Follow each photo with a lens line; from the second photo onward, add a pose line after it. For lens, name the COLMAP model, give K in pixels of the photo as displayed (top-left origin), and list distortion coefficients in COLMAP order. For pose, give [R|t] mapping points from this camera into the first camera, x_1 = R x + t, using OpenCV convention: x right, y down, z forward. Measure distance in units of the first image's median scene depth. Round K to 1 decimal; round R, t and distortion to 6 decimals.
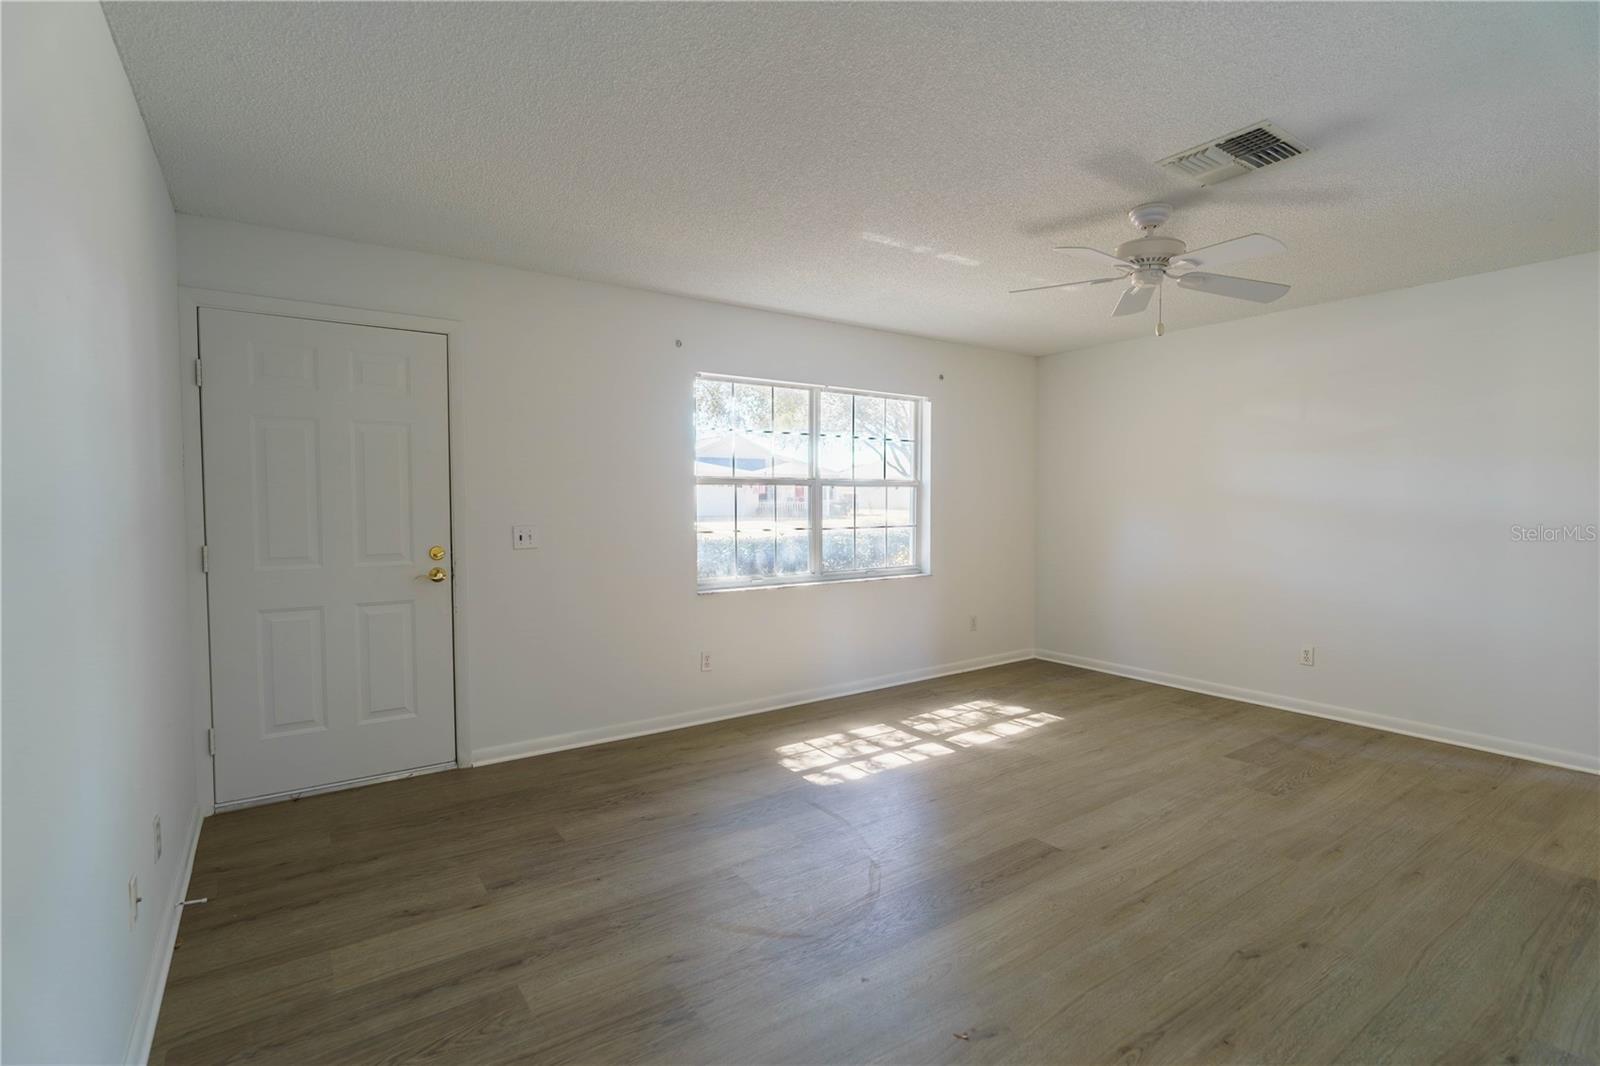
lens RADIAL K [[744.9, 0, 804.3], [0, 744.9, 534.5], [0, 0, 1]] dist [-0.010128, -0.000196]
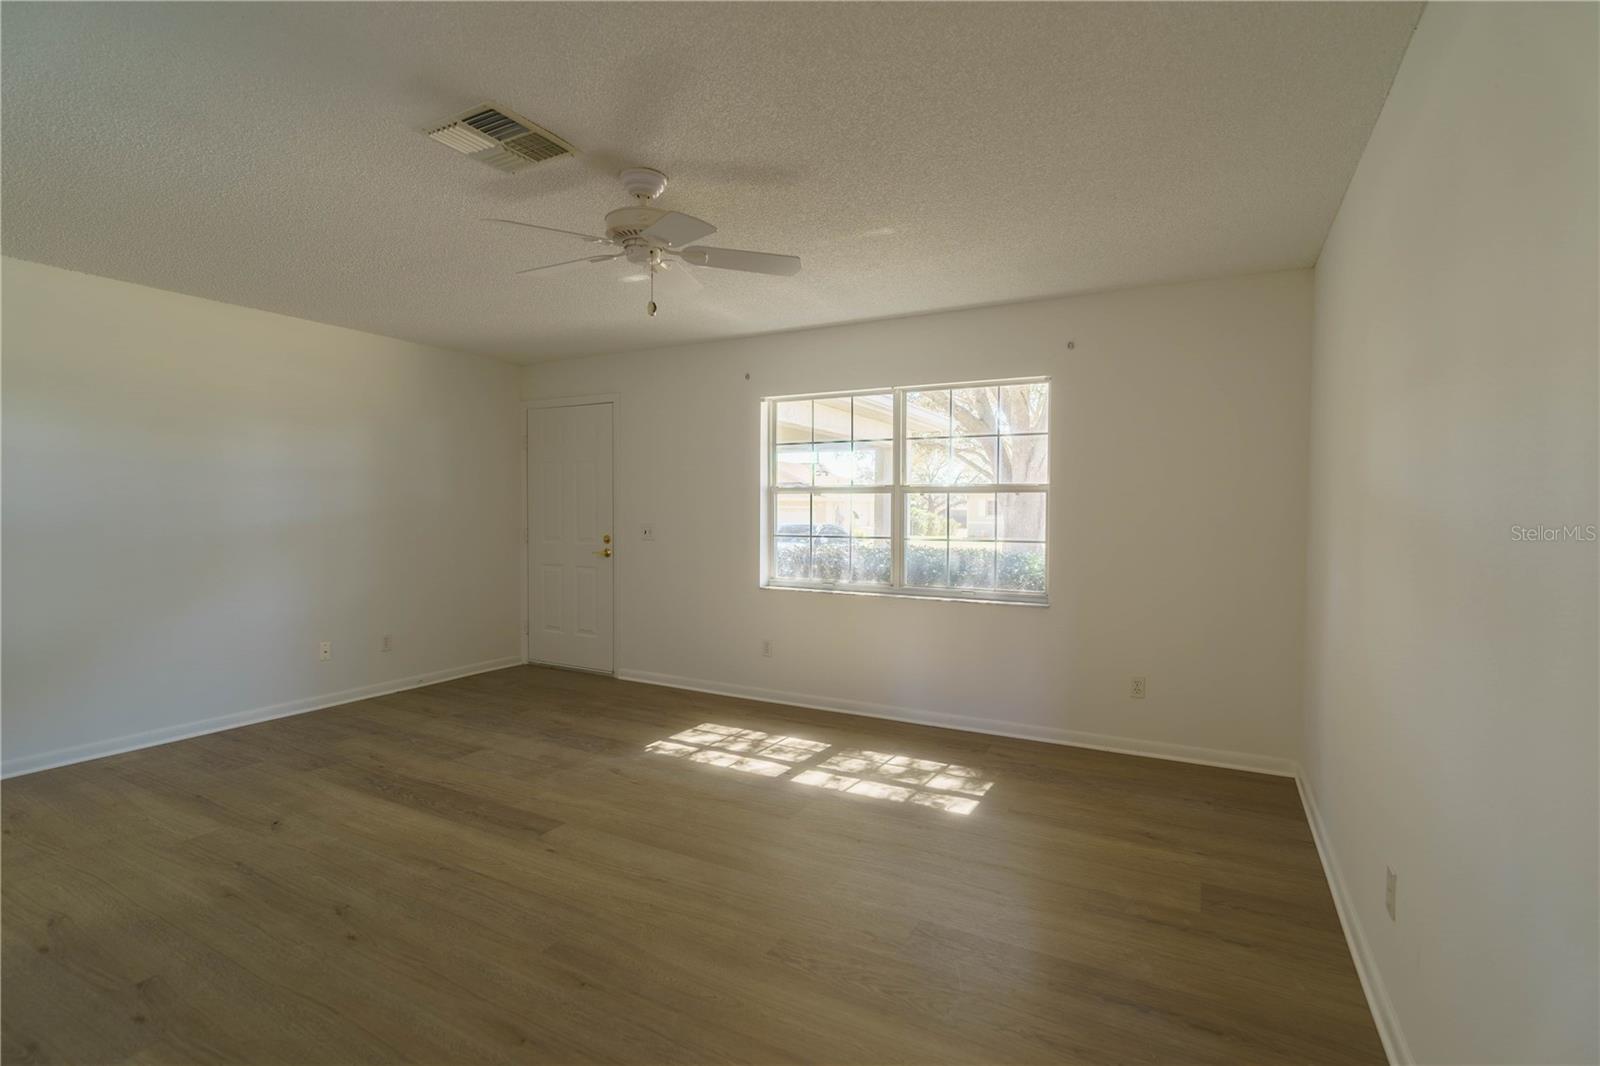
lens RADIAL K [[744.9, 0, 804.3], [0, 744.9, 534.5], [0, 0, 1]] dist [-0.010128, -0.000196]
pose [[0.442050, 0.034221, -0.896337, 0.954478], [-0.047408, 0.998767, 0.014751, -0.024713], [0.895737, 0.035972, 0.443127, 0.559883]]
